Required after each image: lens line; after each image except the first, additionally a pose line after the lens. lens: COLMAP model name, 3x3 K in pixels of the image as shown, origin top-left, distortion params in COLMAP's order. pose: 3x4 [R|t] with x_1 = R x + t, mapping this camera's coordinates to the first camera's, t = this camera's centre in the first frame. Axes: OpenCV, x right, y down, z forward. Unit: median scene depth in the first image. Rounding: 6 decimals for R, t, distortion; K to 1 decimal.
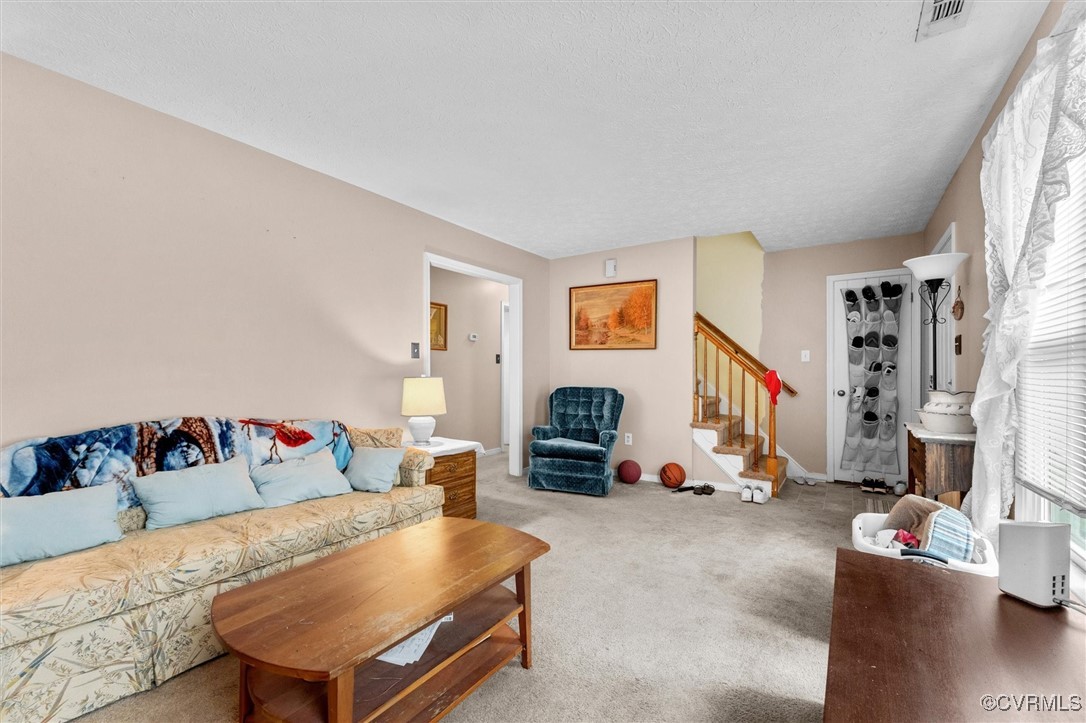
lens RADIAL K [[464.0, 0, 543.0], [0, 464.0, 361.5], [0, 0, 1]] dist [0.000103, 0.000011]
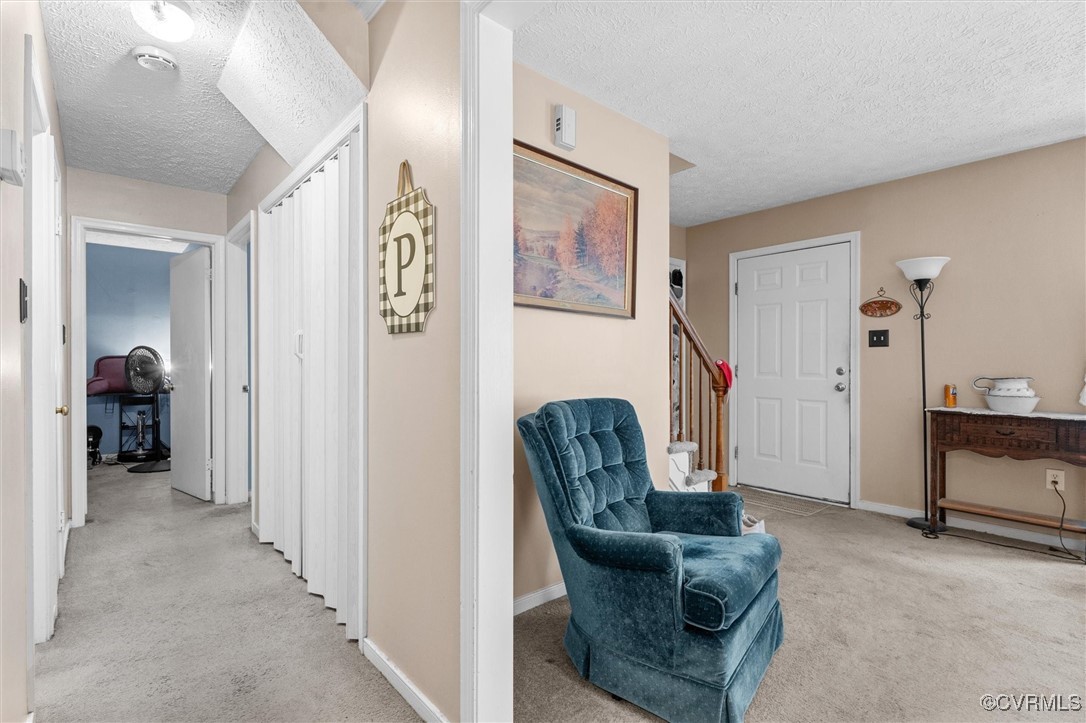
lens RADIAL K [[490.1, 0, 543.0], [0, 490.1, 361.5], [0, 0, 1]] dist [-0.000025, 0.000039]
pose [[0.245735, -0.001809, 0.969335, -0.323926], [-0.017577, 0.999826, 0.006322, 0.019045], [-0.969178, -0.018592, 0.245660, 0.955868]]
